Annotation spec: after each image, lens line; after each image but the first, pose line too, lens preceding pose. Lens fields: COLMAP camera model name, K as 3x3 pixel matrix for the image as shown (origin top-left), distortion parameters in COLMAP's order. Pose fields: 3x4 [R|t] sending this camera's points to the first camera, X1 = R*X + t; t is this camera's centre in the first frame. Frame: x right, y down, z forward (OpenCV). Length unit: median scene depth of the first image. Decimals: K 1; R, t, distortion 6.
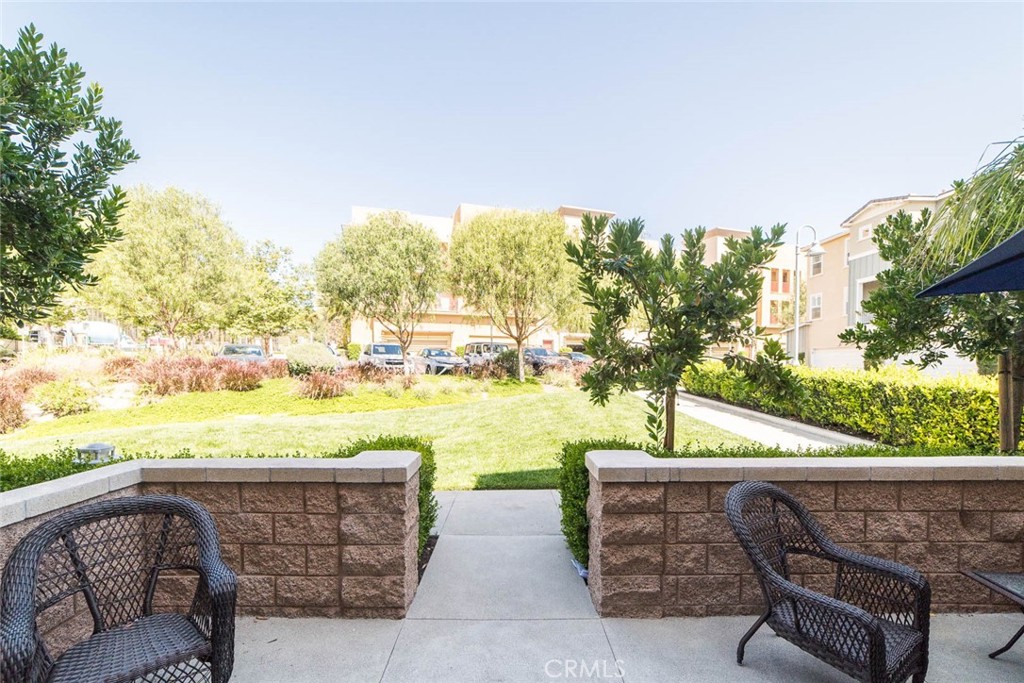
lens RADIAL K [[418.5, 0, 500.8], [0, 418.5, 372.5], [0, 0, 1]] dist [-0.026245, 0.009682]
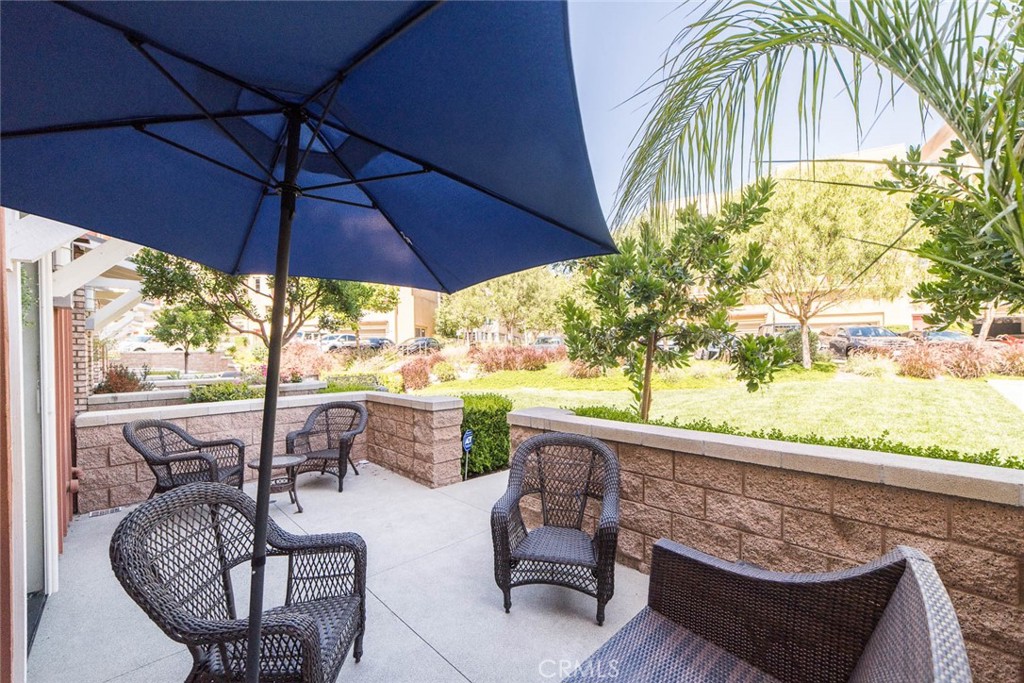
lens RADIAL K [[408.5, 0, 508.2], [0, 408.5, 339.6], [0, 0, 1]] dist [-0.023541, 0.006664]
pose [[0.696833, -0.031078, -0.716560, 1.250877], [-0.005744, 0.998787, -0.048905, 0.040163], [0.717211, 0.038195, 0.695809, 0.000659]]
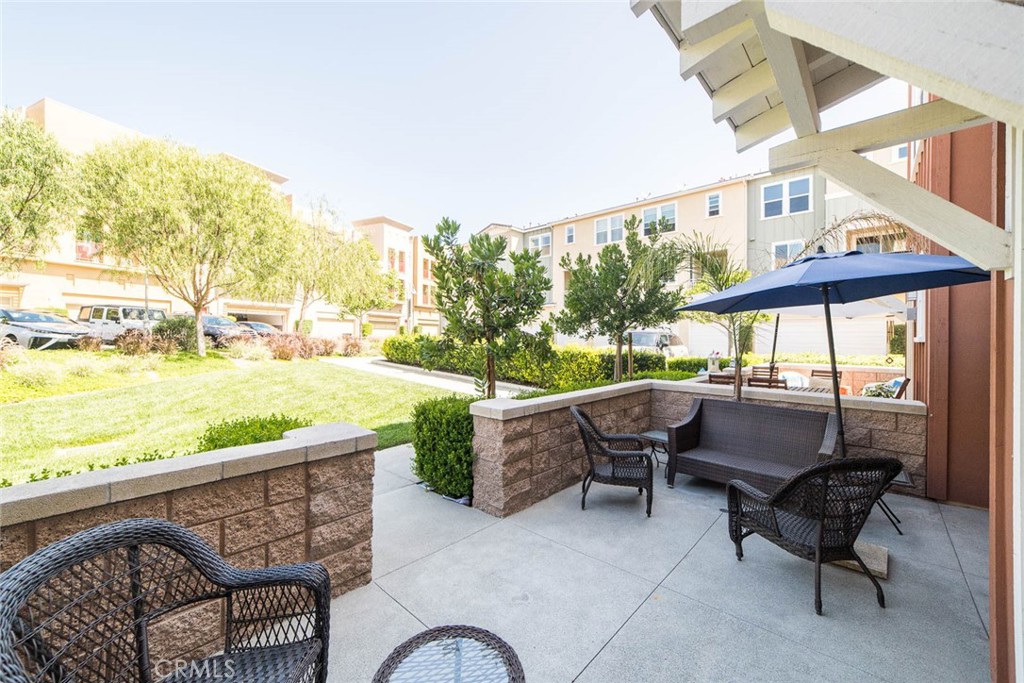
lens RADIAL K [[408.5, 0, 508.2], [0, 408.5, 339.6], [0, 0, 1]] dist [-0.023541, 0.006664]
pose [[0.674136, 0.001536, 0.738605, -0.750171], [0.008649, 0.999913, -0.009973, 0.006877], [-0.738556, 0.013112, 0.674064, 0.063818]]
